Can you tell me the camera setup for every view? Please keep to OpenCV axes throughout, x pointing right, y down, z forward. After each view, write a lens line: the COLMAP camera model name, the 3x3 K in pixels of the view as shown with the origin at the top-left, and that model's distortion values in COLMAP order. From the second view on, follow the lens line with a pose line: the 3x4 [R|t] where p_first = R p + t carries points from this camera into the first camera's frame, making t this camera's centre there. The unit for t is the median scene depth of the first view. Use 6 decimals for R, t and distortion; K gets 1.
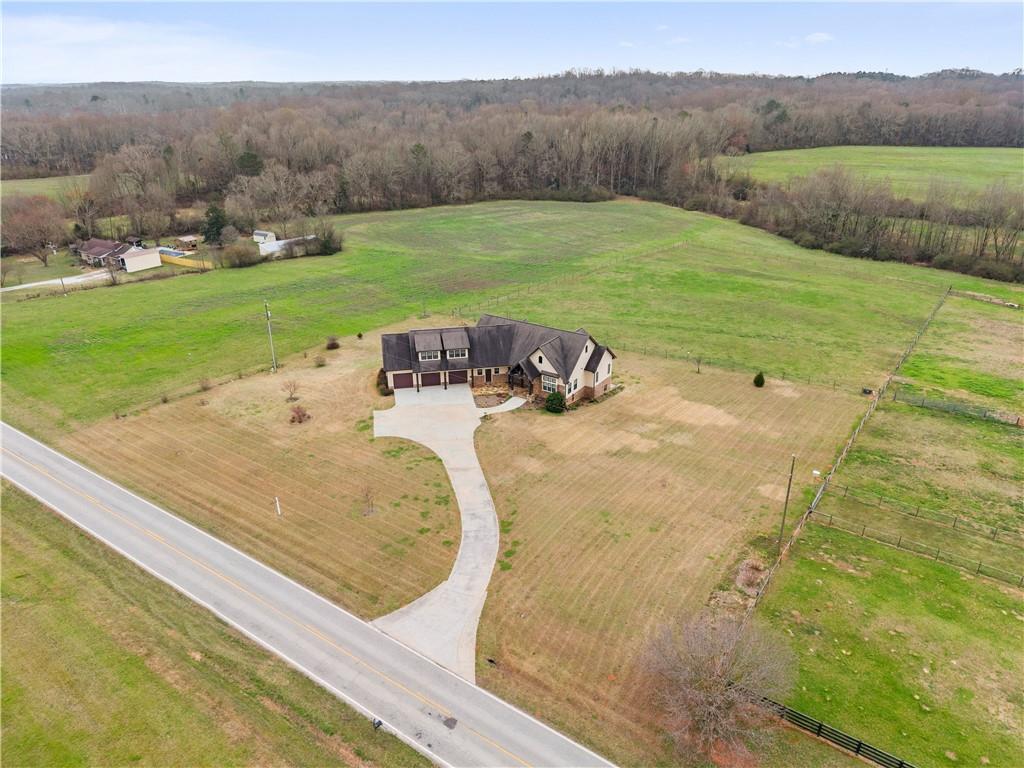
lens RADIAL K [[687.9, 0, 513.9], [0, 687.9, 379.4], [0, 0, 1]] dist [0.028891, -0.030093]
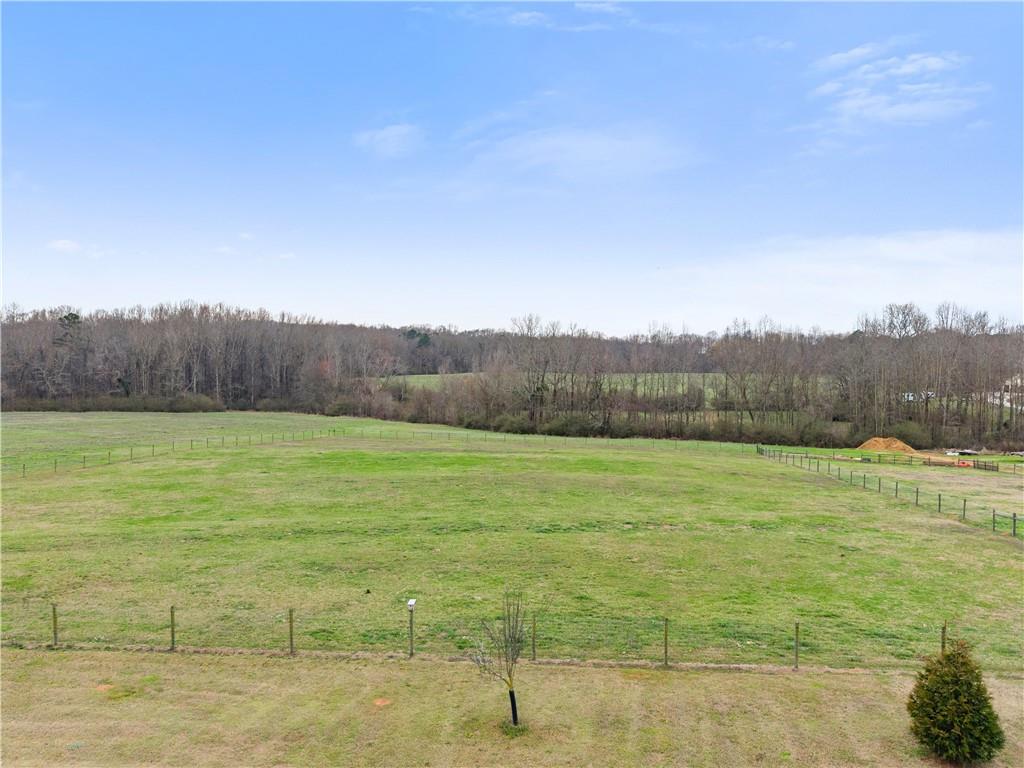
lens RADIAL K [[687.9, 0, 516.5], [0, 687.9, 386.3], [0, 0, 1]] dist [0.028891, -0.030093]
pose [[0.875126, 0.005668, 0.483862, 0.199478], [0.173640, 0.929658, -0.324940, -0.029266], [-0.451668, 0.368381, 0.812583, 0.864136]]
